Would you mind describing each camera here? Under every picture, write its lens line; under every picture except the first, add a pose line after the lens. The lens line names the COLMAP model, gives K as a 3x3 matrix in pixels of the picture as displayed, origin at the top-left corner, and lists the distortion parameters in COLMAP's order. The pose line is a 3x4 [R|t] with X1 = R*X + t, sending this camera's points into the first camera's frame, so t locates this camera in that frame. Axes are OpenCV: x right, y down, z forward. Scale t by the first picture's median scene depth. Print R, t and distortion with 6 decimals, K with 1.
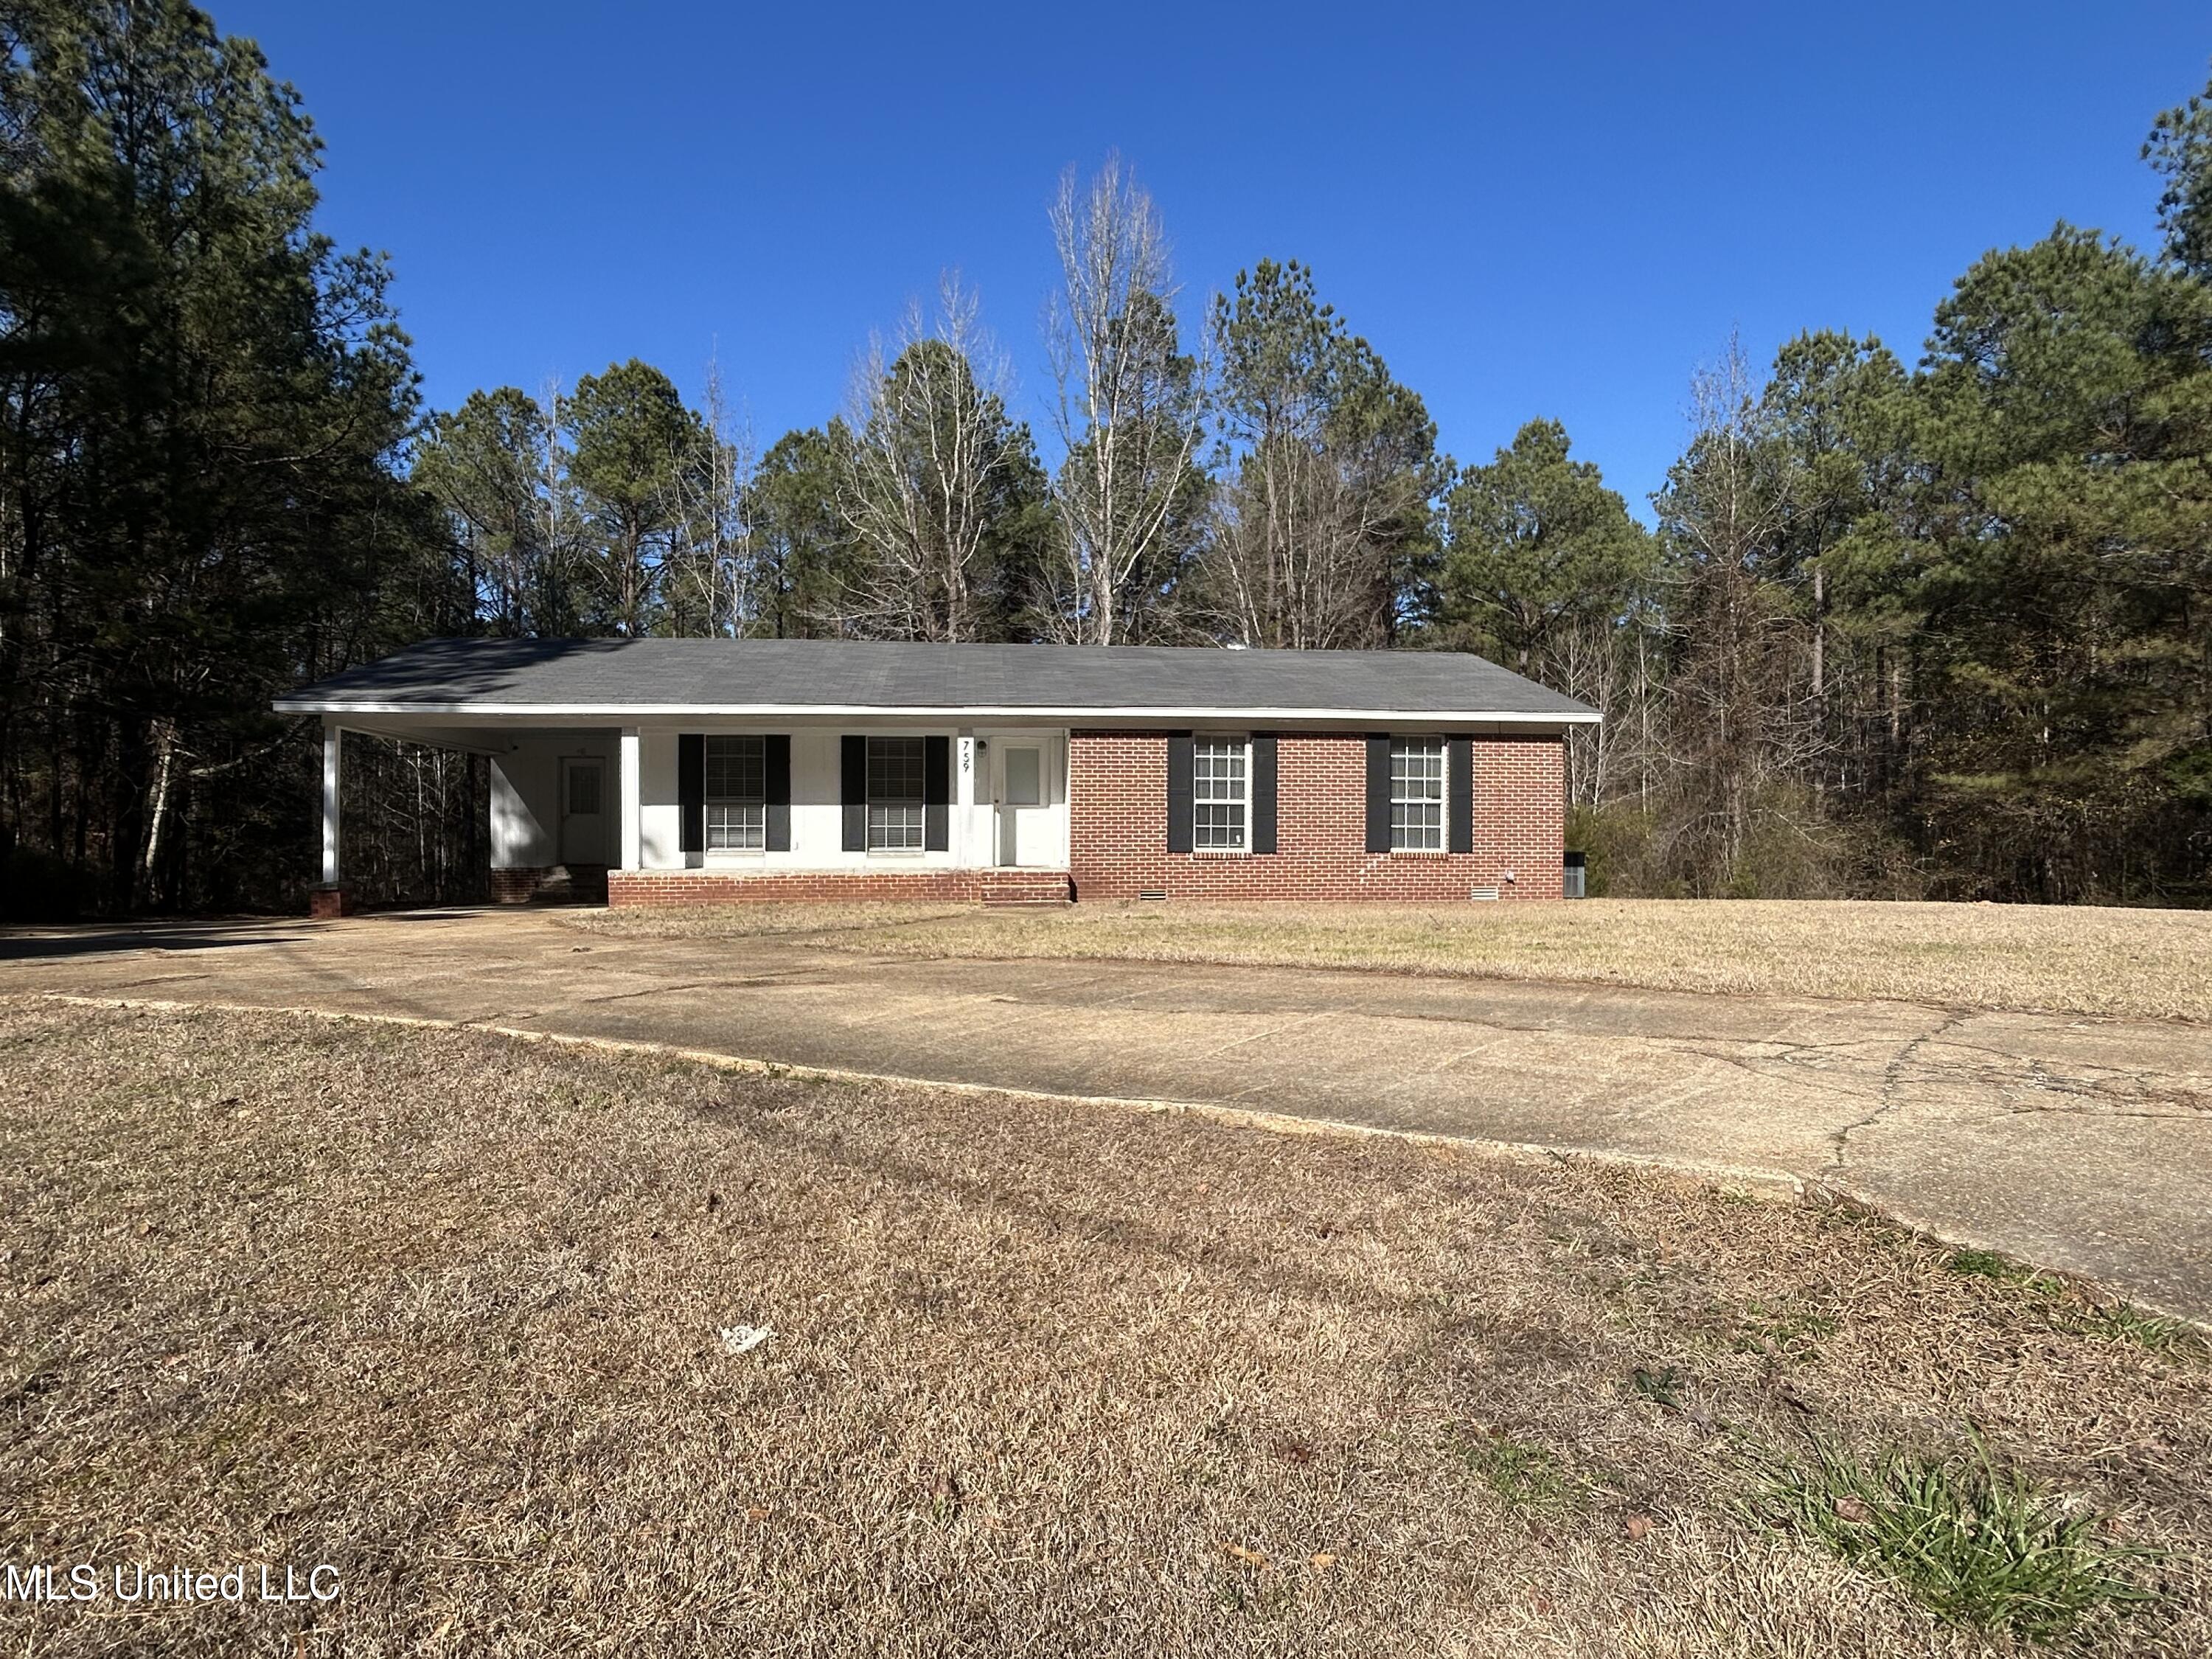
lens RADIAL K [[1222.0, 0, 1106.0], [0, 1222.0, 829.5], [0, 0, 1]] dist [-0.017922, -0.000953]
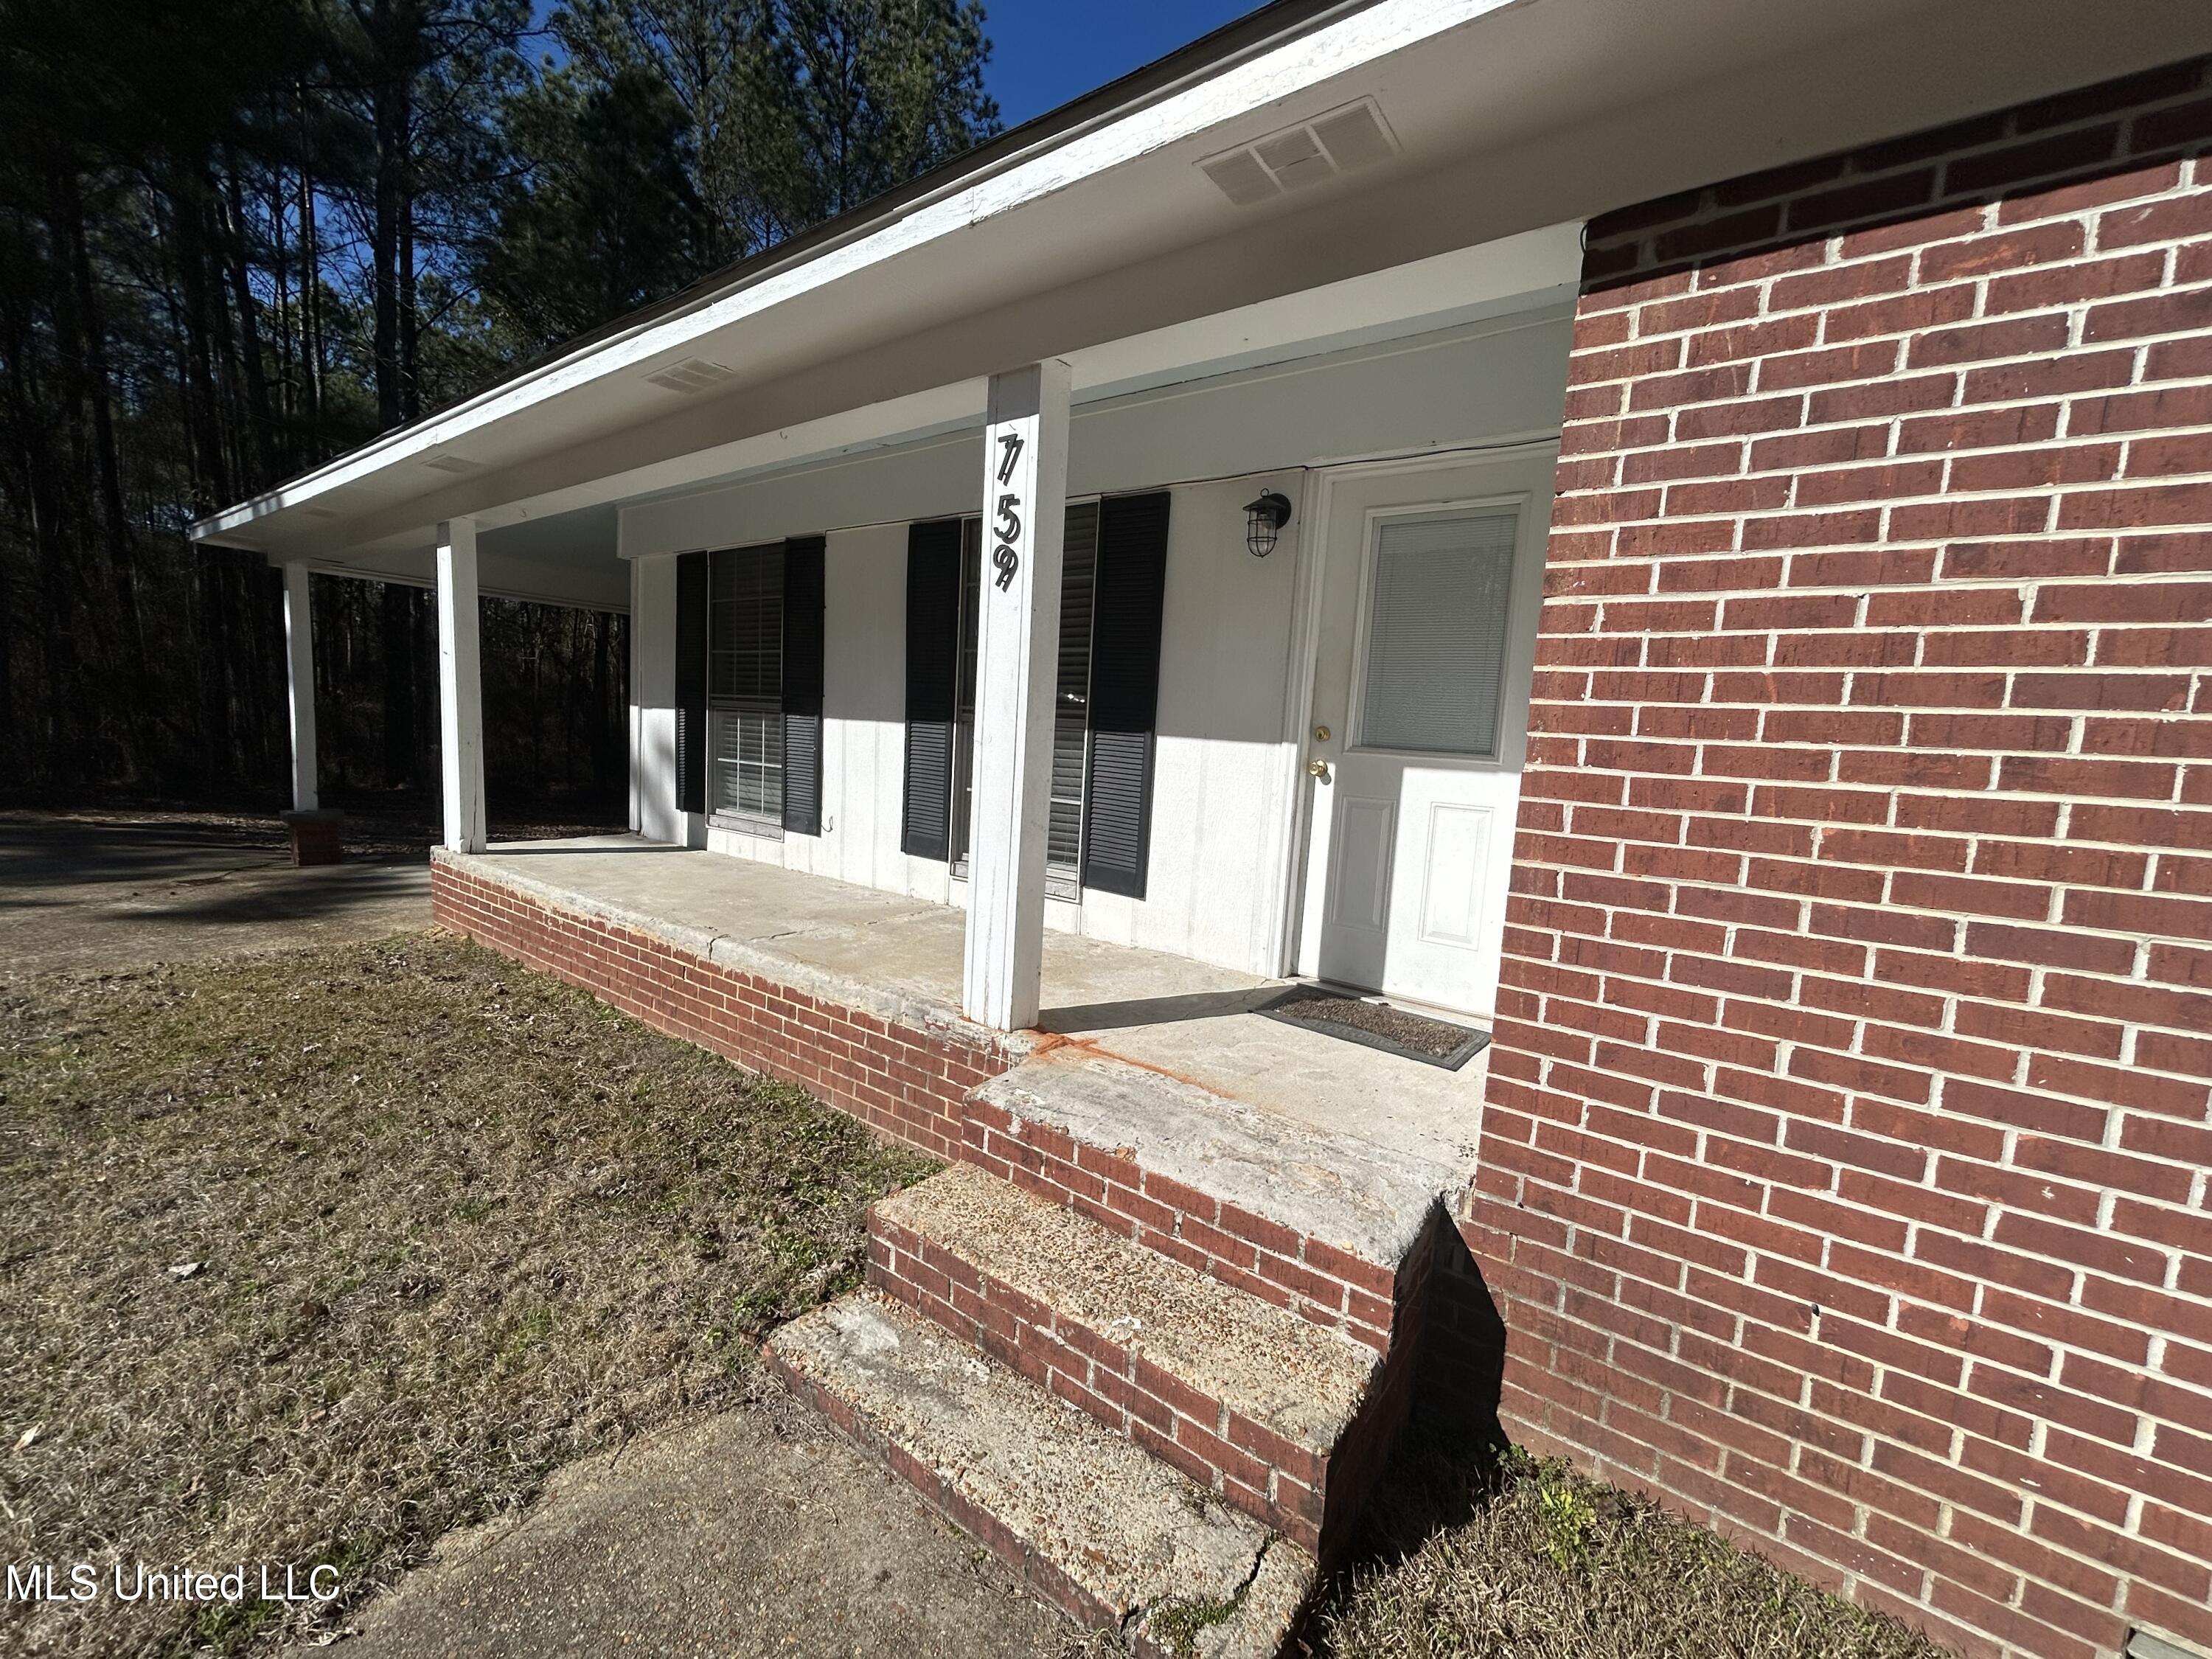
lens RADIAL K [[889.9, 0, 1100.3], [0, 889.9, 839.5], [0, 0, 1]] dist [0.000410, 0.000567]
pose [[0.702810, 0.131450, -0.699127, 0.010422], [-0.037674, 0.988278, 0.147944, -0.027125], [0.710379, -0.077637, 0.699524, 0.855311]]
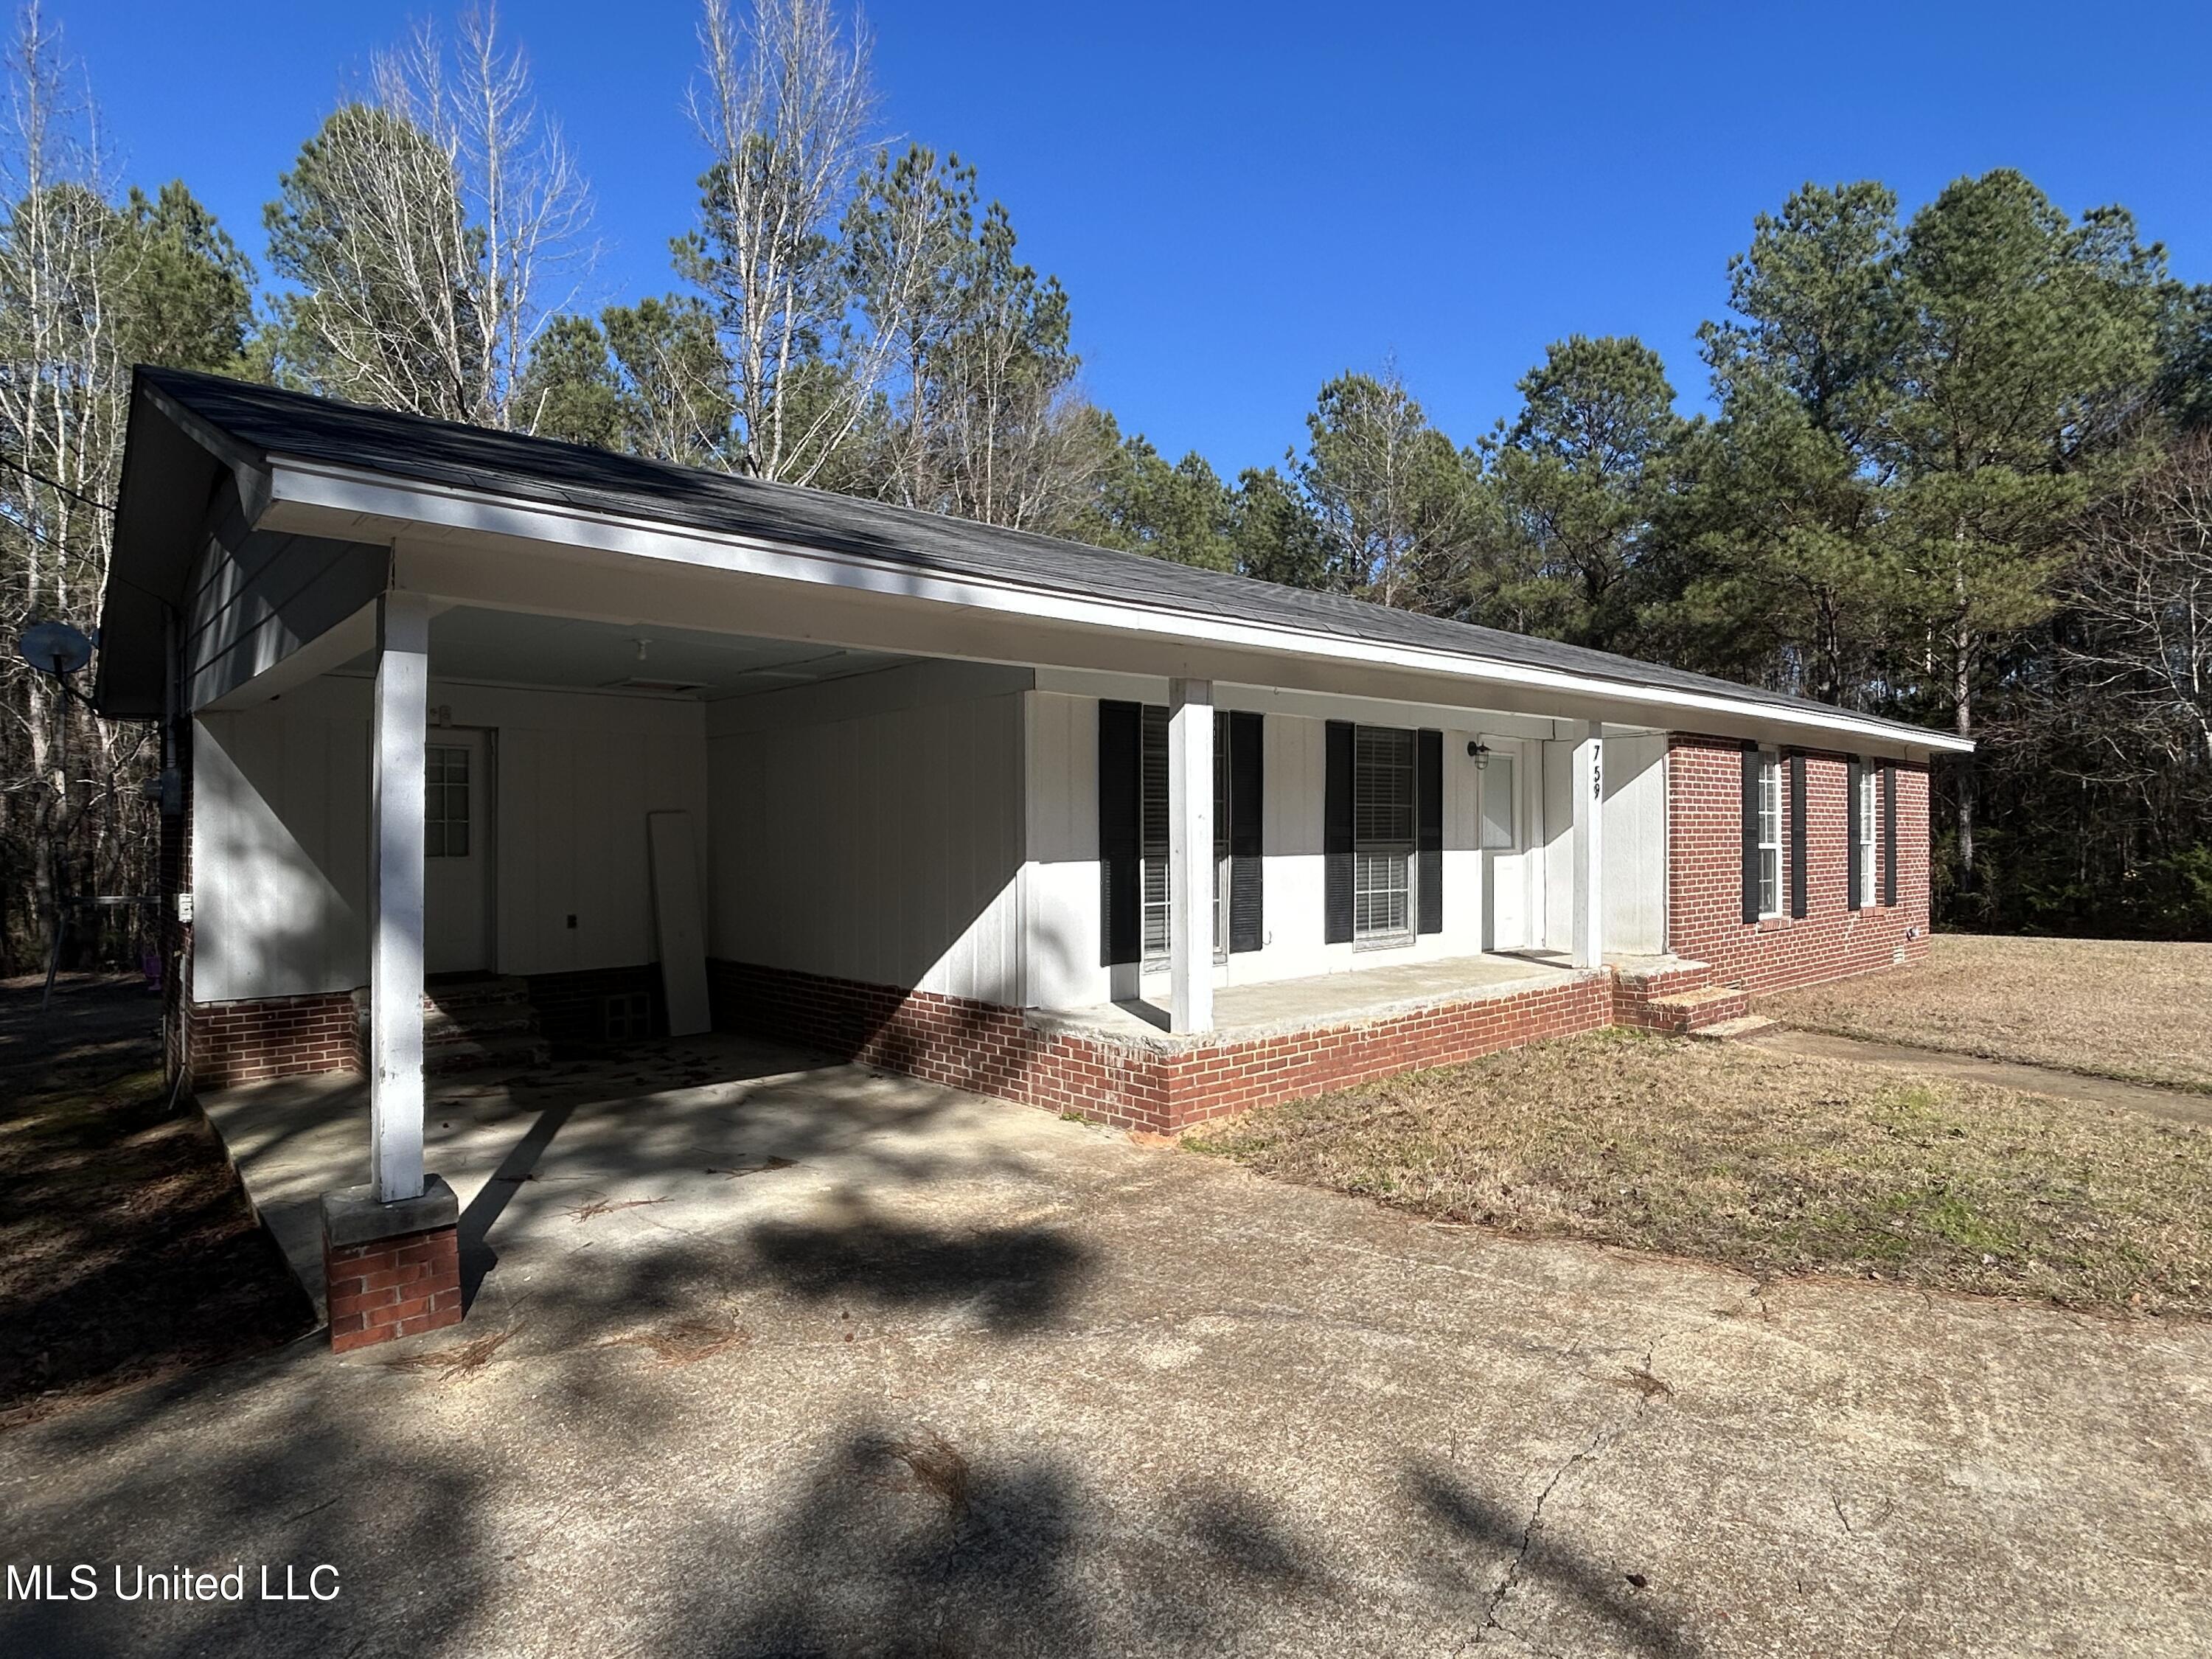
lens RADIAL K [[1222.0, 0, 1106.0], [0, 1222.0, 829.5], [0, 0, 1]] dist [-0.017922, -0.000953]
pose [[0.825551, 0.006484, 0.564290, -0.578311], [-0.014069, 0.999860, 0.009095, -0.032944], [-0.564152, -0.015448, 0.825526, 0.631817]]
